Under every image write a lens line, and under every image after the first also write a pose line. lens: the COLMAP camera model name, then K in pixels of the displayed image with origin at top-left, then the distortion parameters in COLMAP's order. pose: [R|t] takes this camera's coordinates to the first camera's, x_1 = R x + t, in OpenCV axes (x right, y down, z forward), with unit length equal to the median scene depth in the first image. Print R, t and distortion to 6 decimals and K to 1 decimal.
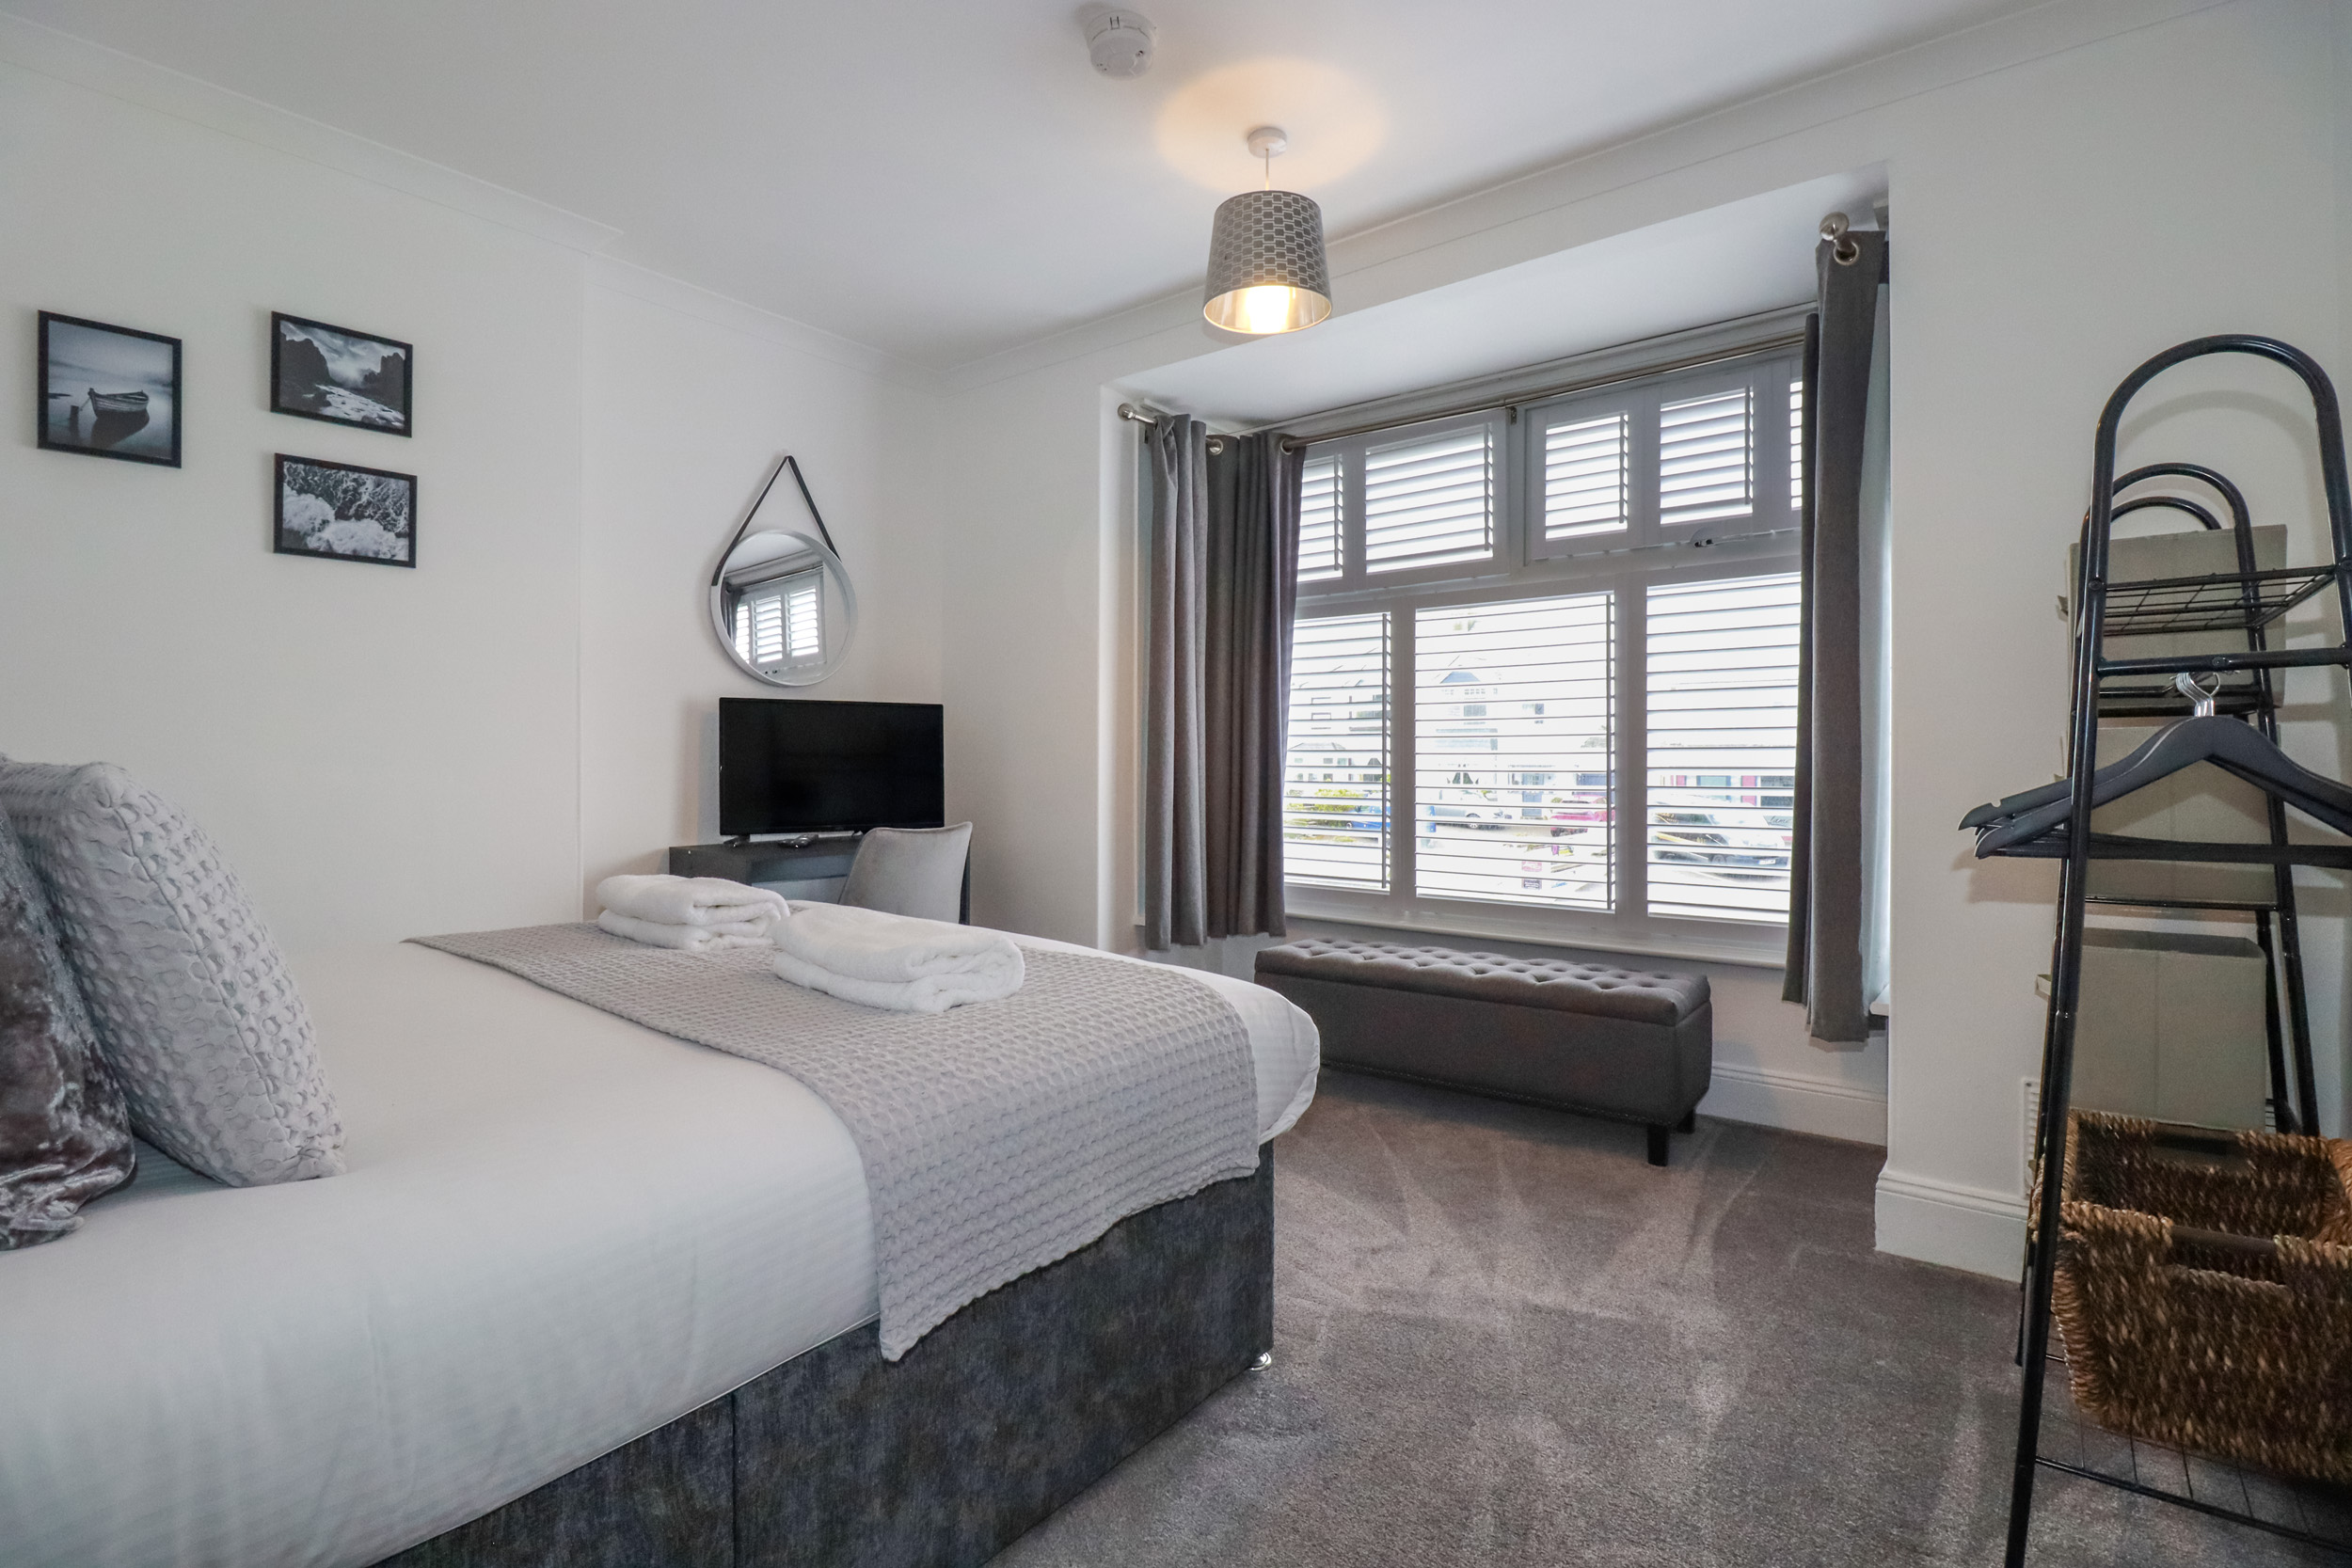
lens RADIAL K [[1116.6, 0, 1186.0], [0, 1116.6, 760.4], [0, 0, 1]] dist [0.000746, -0.011447]
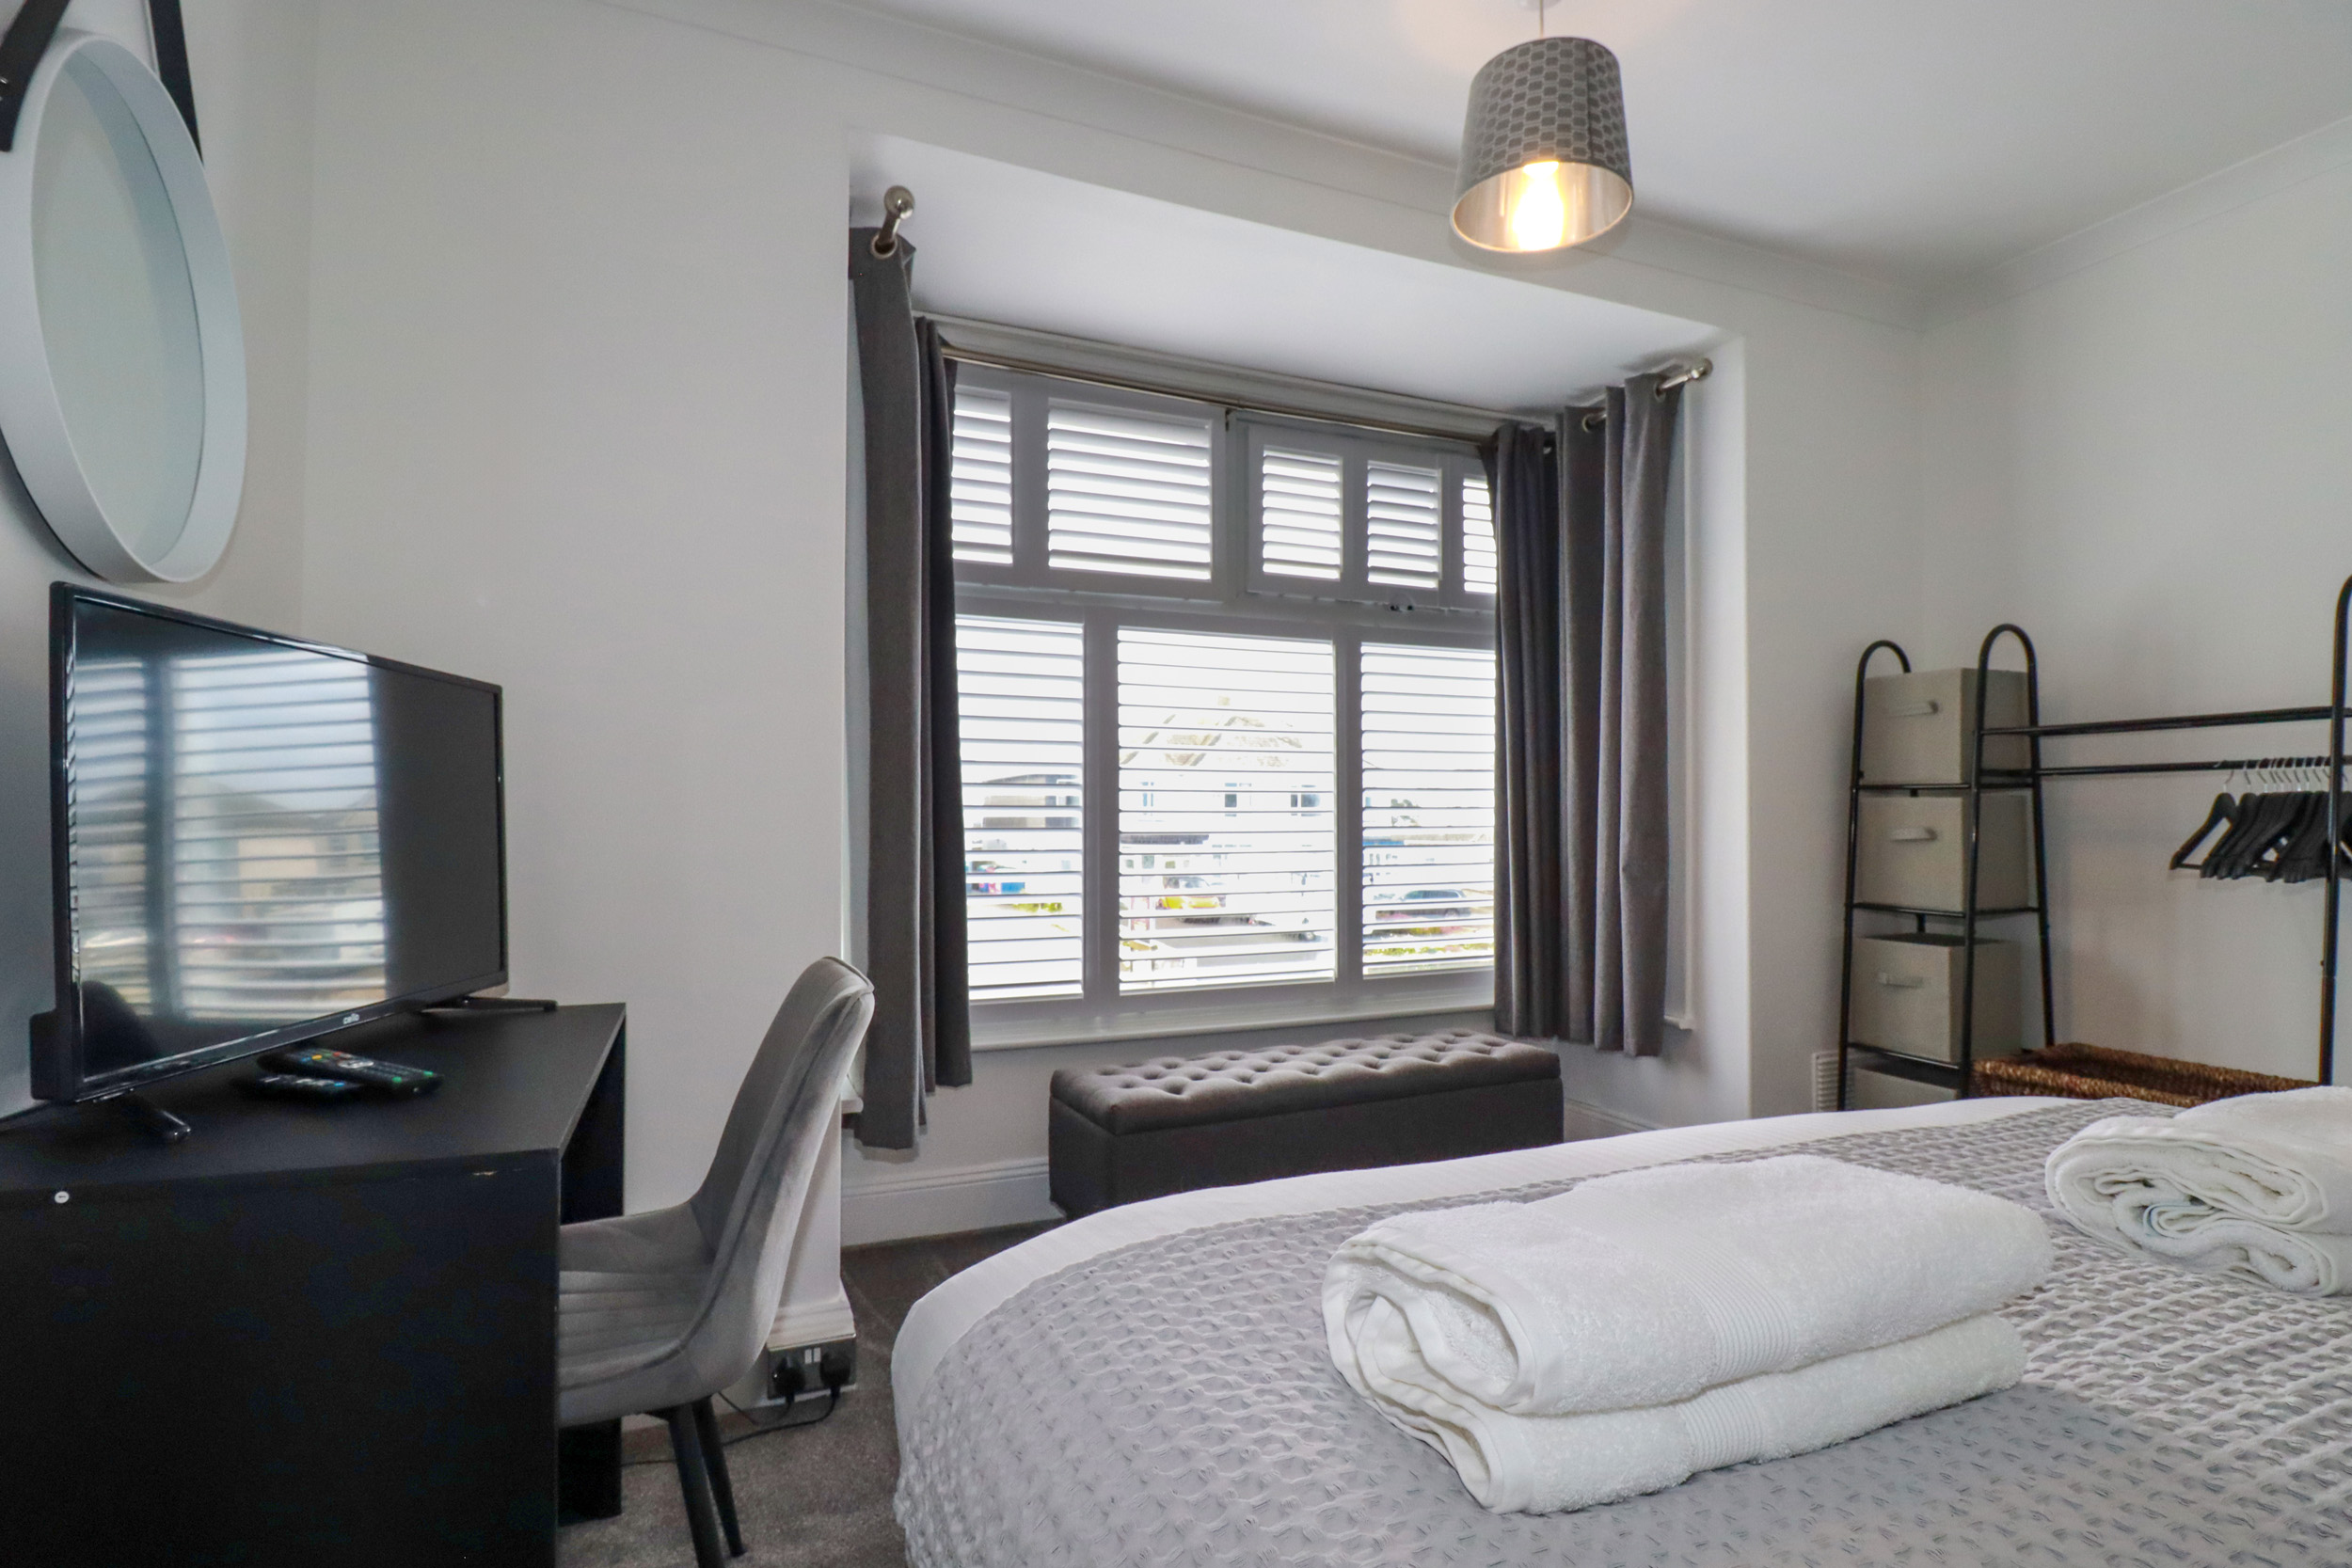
lens RADIAL K [[1135.9, 0, 1176.0], [0, 1135.9, 784.0], [0, 0, 1]] dist [0.000793, 0.000055]
pose [[0.493069, 0.027581, 0.869553, -0.493370], [-0.005252, 0.999573, -0.028728, -0.002409], [-0.869974, 0.009598, 0.493003, 0.610498]]
